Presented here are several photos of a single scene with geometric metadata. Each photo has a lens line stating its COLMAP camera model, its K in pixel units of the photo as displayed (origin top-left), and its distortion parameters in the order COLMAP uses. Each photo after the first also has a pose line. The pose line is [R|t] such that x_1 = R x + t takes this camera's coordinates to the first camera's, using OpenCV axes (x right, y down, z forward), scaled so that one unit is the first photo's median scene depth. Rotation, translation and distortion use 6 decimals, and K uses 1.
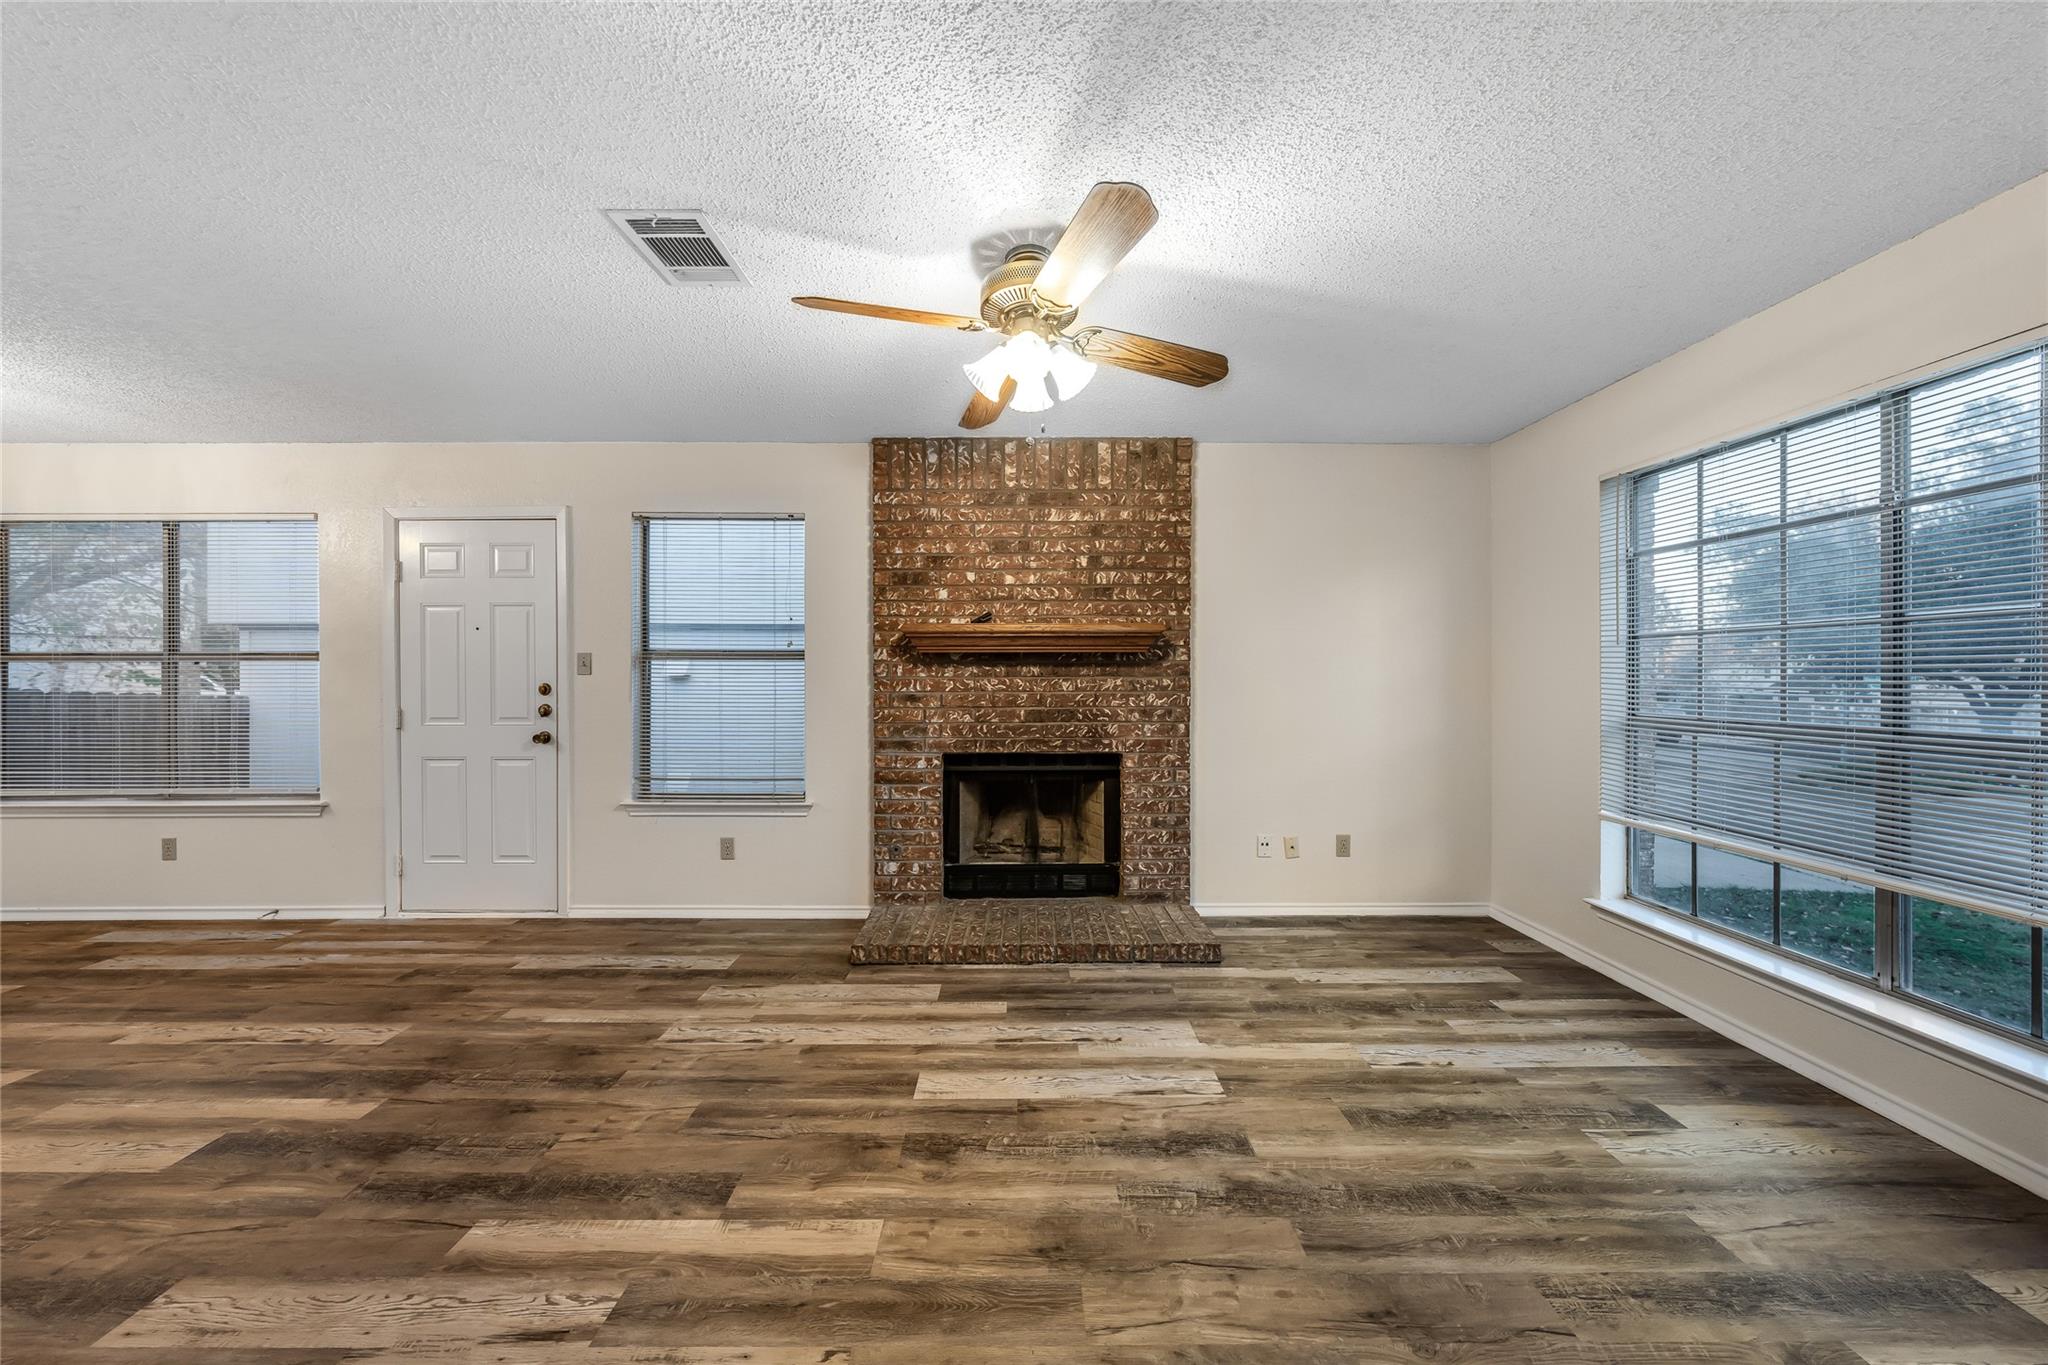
lens RADIAL K [[710.2, 0, 1018.4], [0, 710.2, 679.2], [0, 0, 1]] dist [-0.001578, 0.000361]
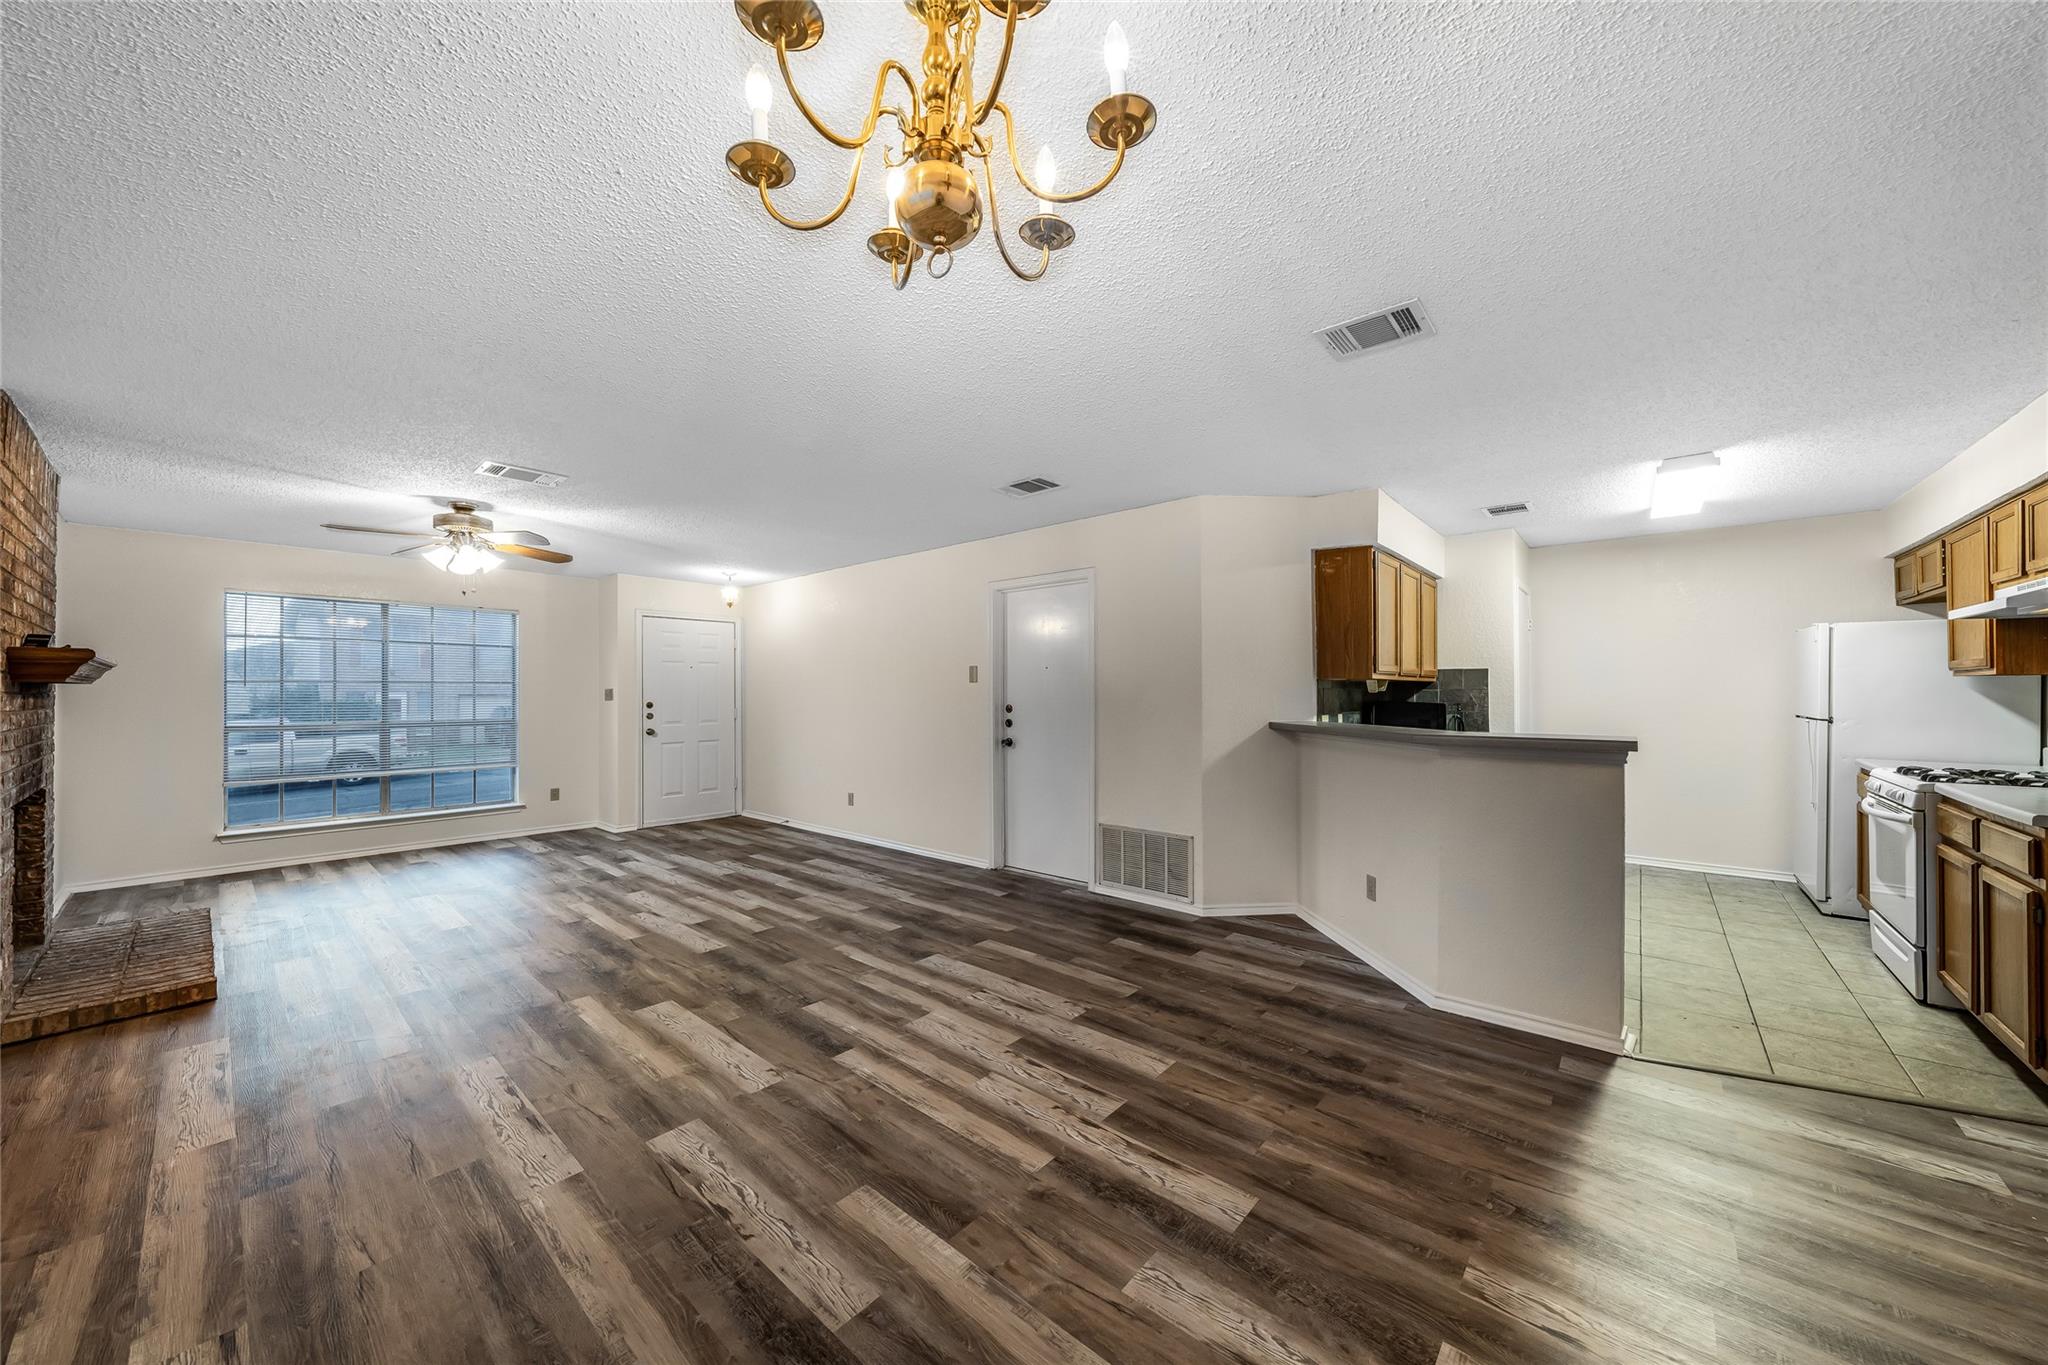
lens RADIAL K [[710.2, 0, 1012.7], [0, 710.2, 685.5], [0, 0, 1]] dist [-0.001578, 0.000361]
pose [[-0.747591, 0.009089, 0.664097, -3.287110], [0.007726, 0.999958, -0.004987, -0.032150], [-0.664114, 0.001403, -0.747630, 1.923402]]
